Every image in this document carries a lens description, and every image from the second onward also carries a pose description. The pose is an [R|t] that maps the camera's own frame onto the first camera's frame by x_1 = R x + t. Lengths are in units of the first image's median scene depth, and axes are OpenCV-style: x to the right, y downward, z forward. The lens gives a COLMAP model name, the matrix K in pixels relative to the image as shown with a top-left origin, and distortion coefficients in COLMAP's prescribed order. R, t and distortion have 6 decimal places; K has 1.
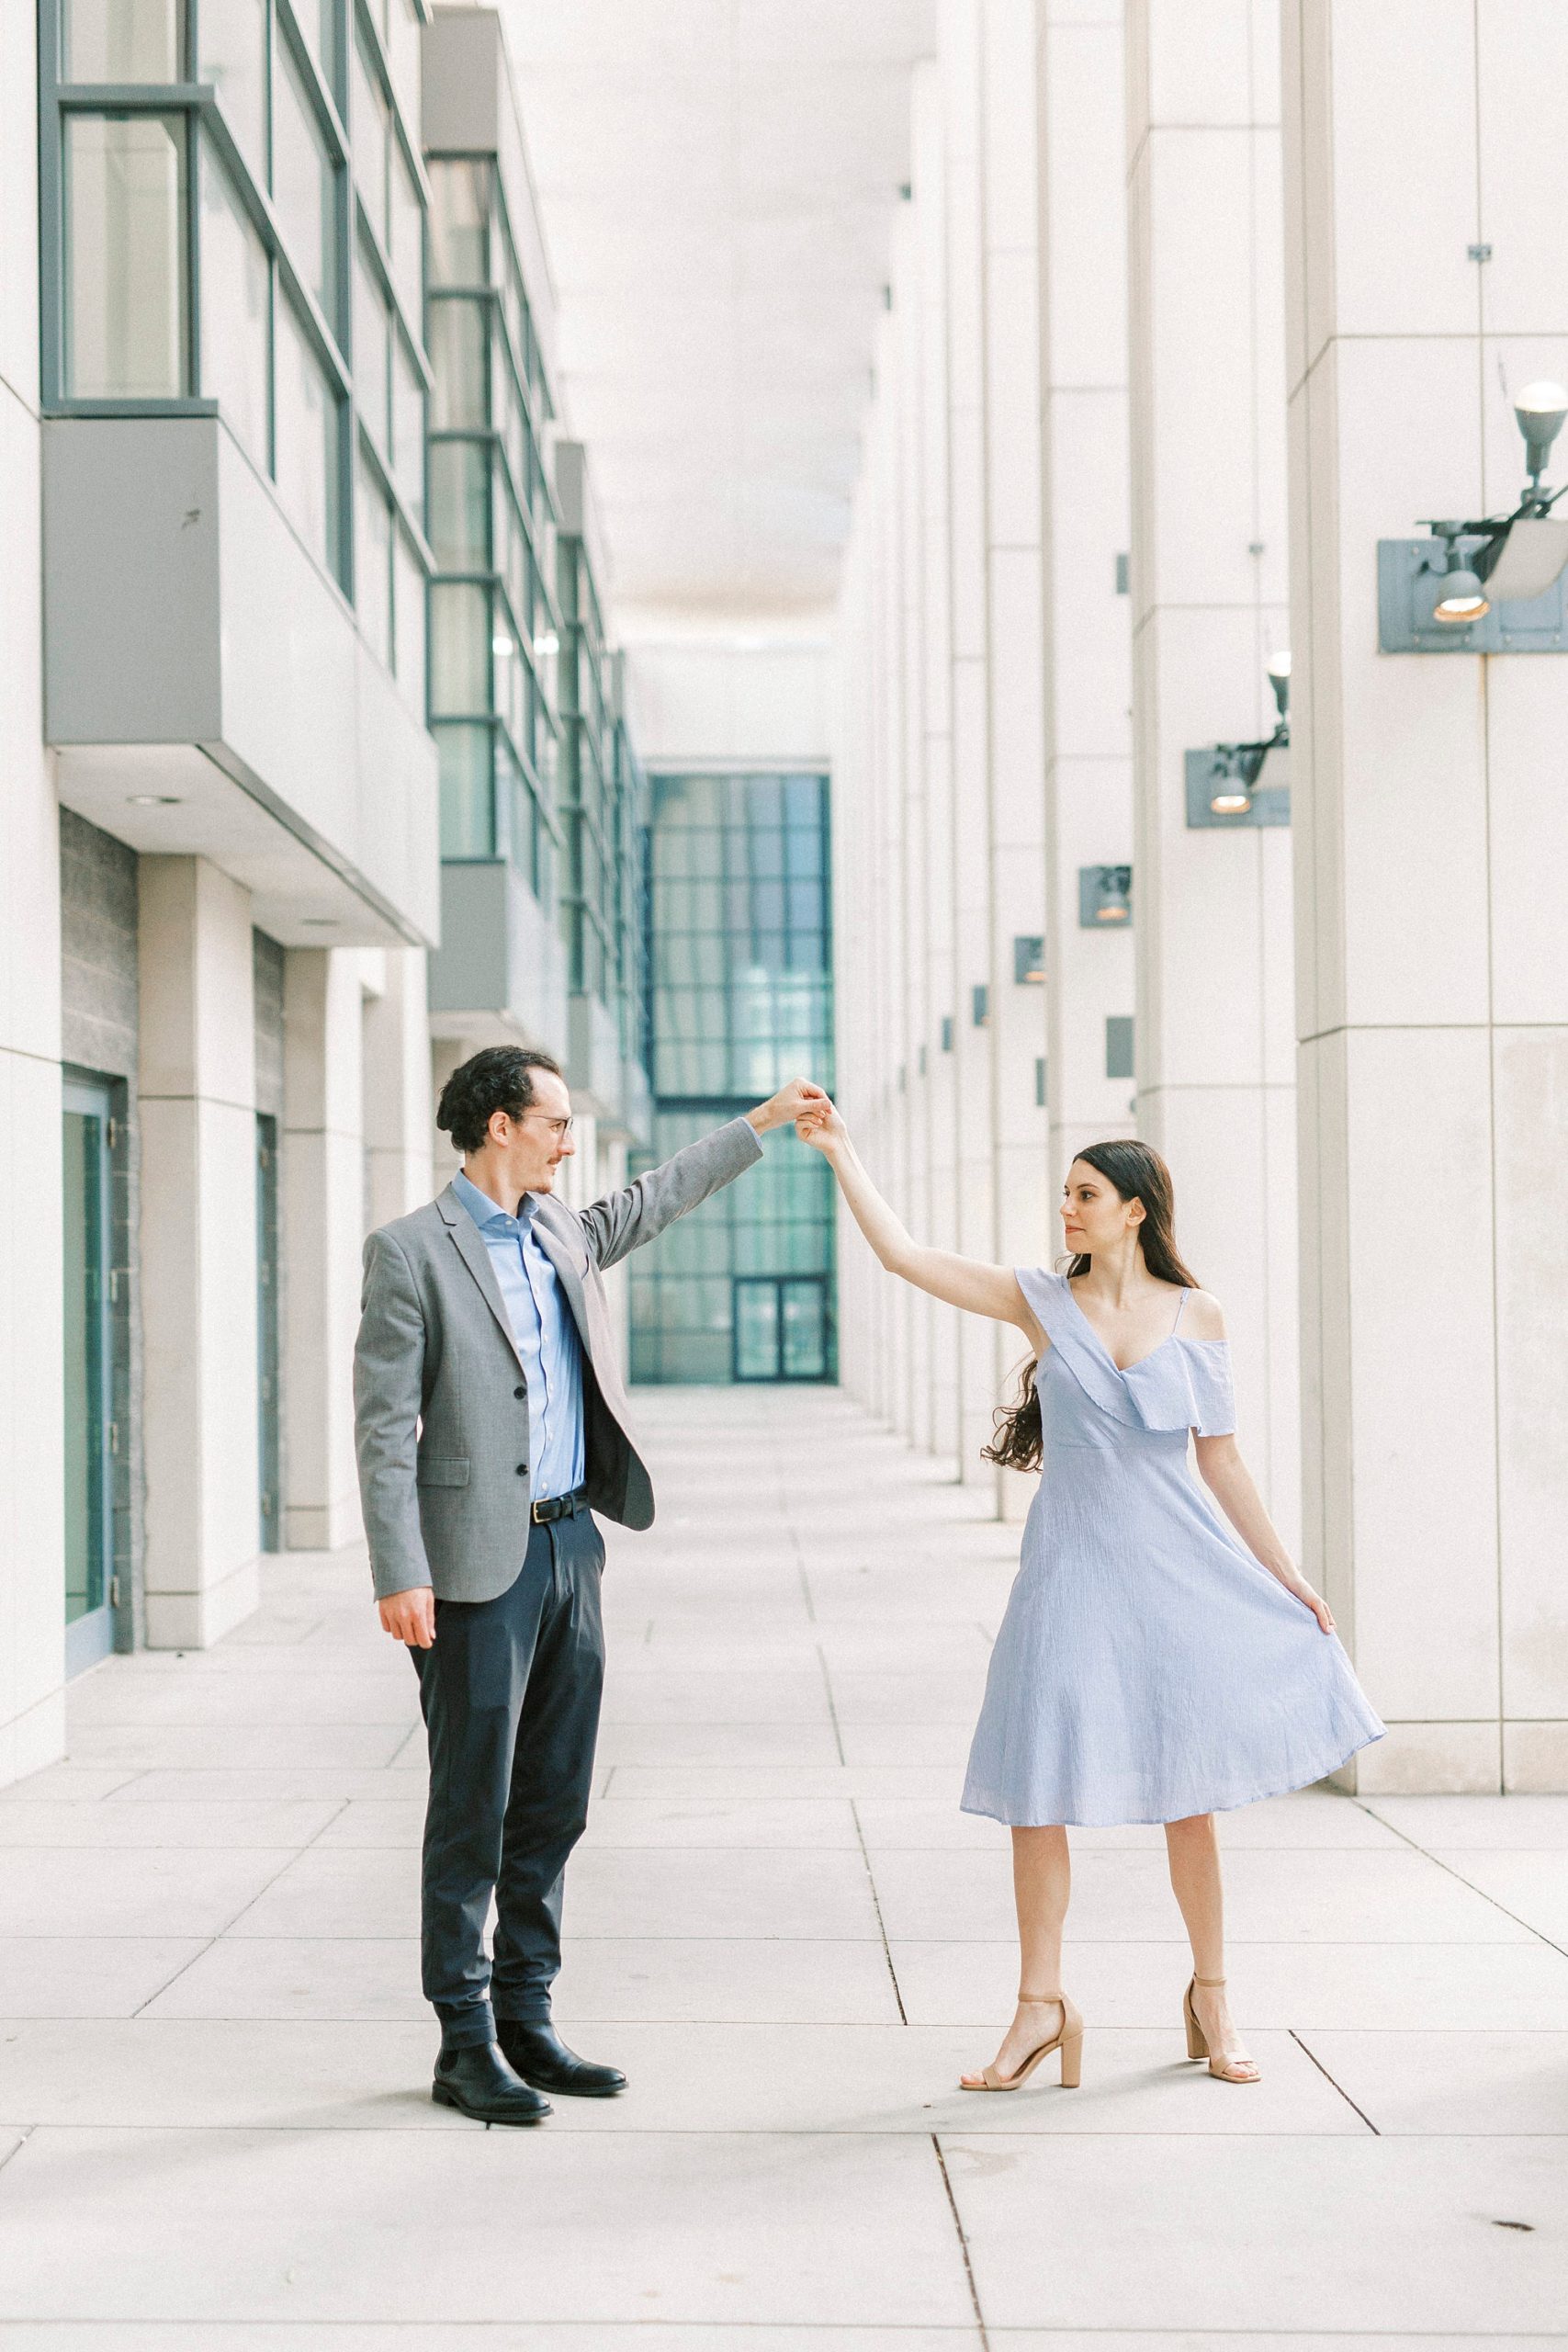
lens RADIAL K [[3512.6, 0, 784.0], [0, 3512.6, 1176.0], [0, 0, 1]] dist [0.024293, -0.010919]
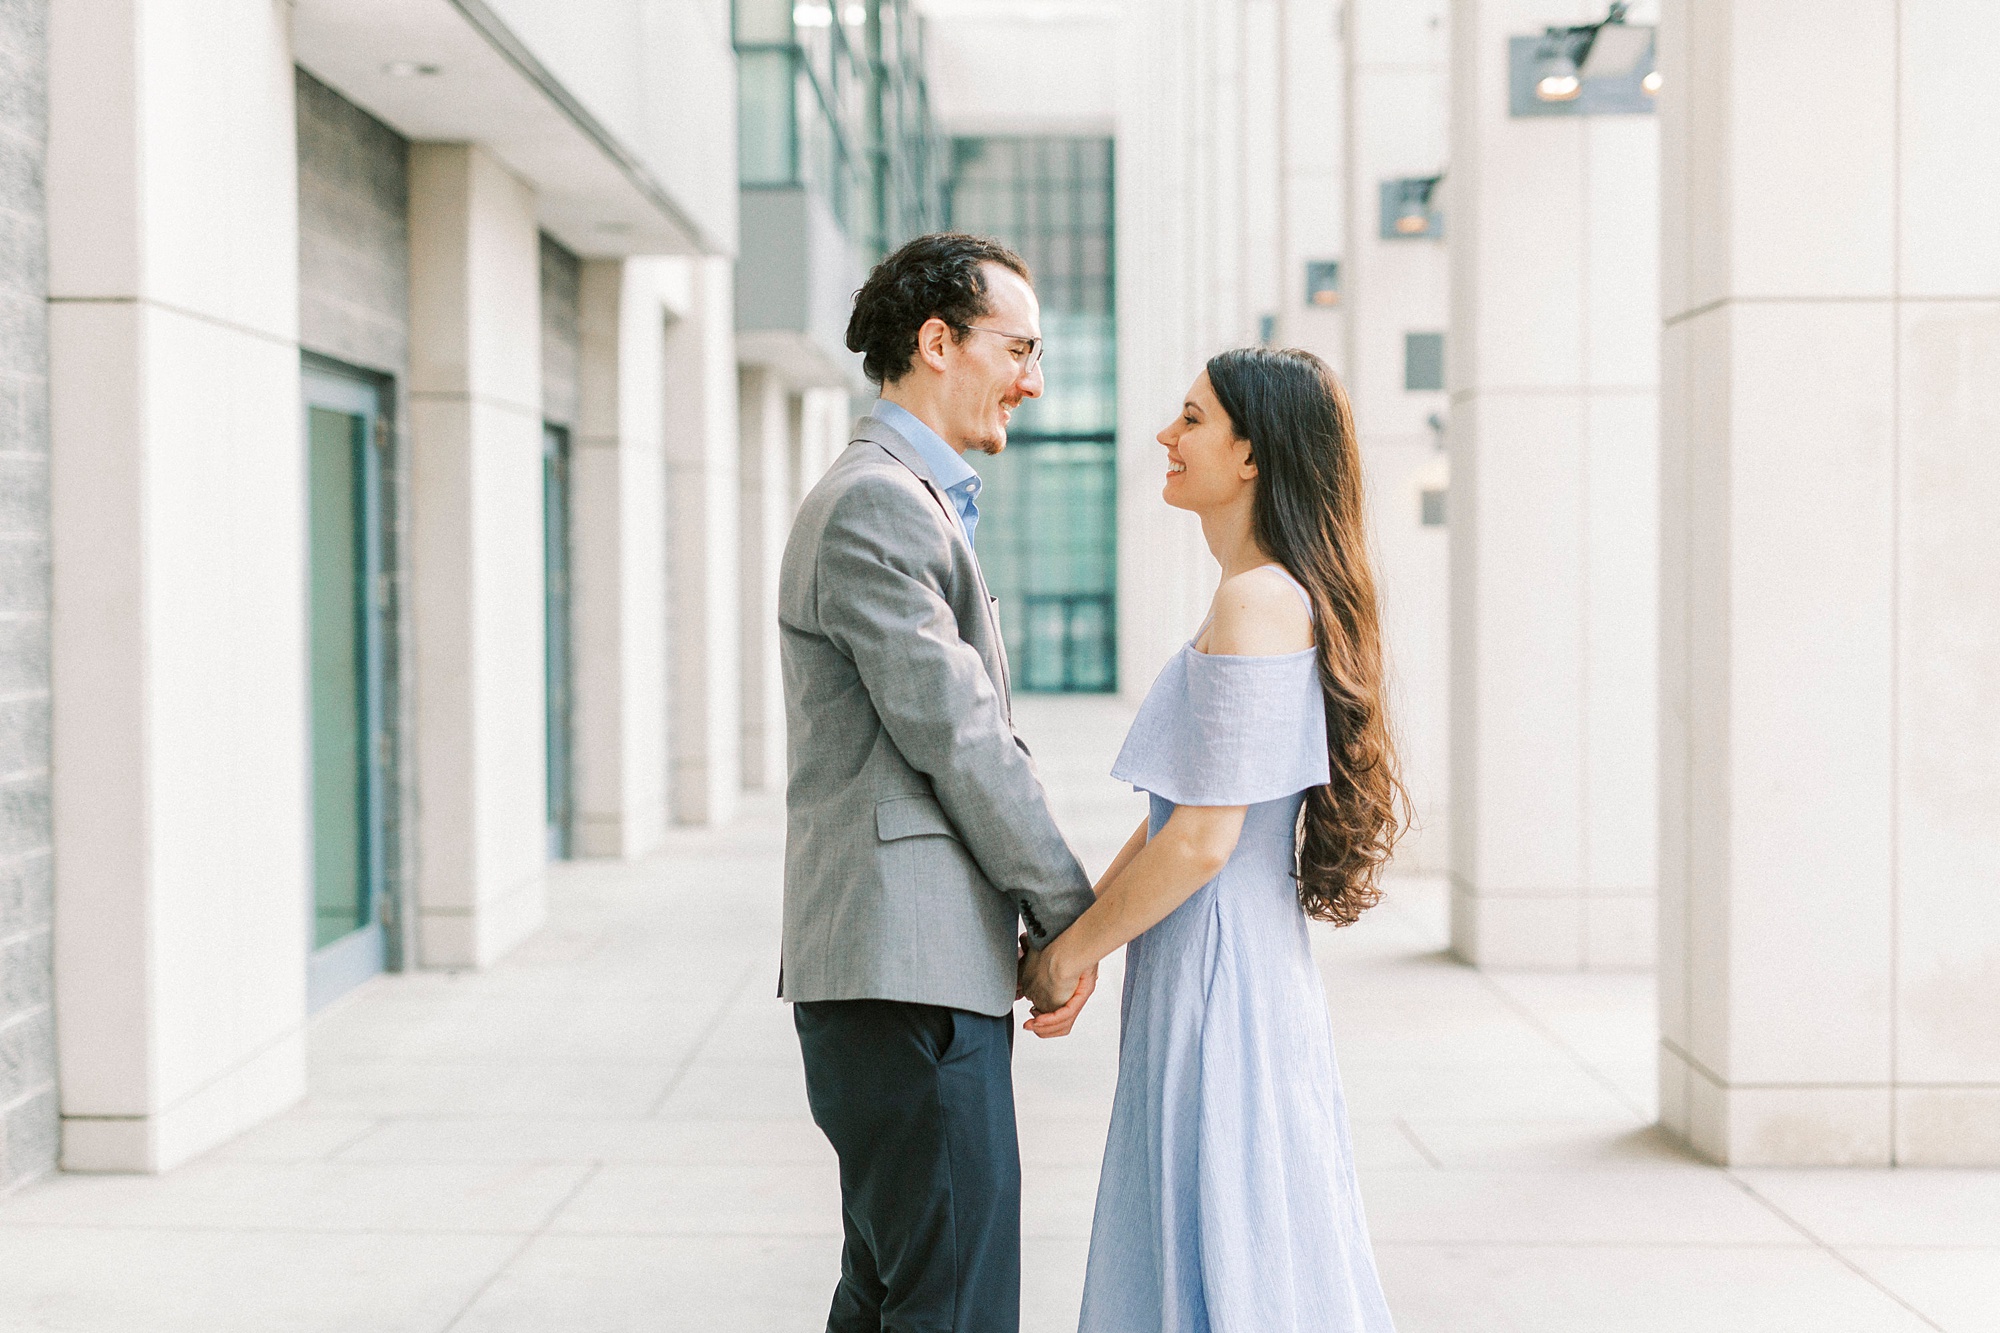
lens RADIAL K [[2866.2, 0, 1000.0], [0, 2866.2, 666.5], [0, 0, 1]] dist [0.006877, 0.001880]
pose [[0.999743, 0.005907, -0.021891, -0.003853], [-0.004782, 0.998681, 0.051118, 0.007888], [0.022164, -0.051000, 0.998453, 0.164986]]
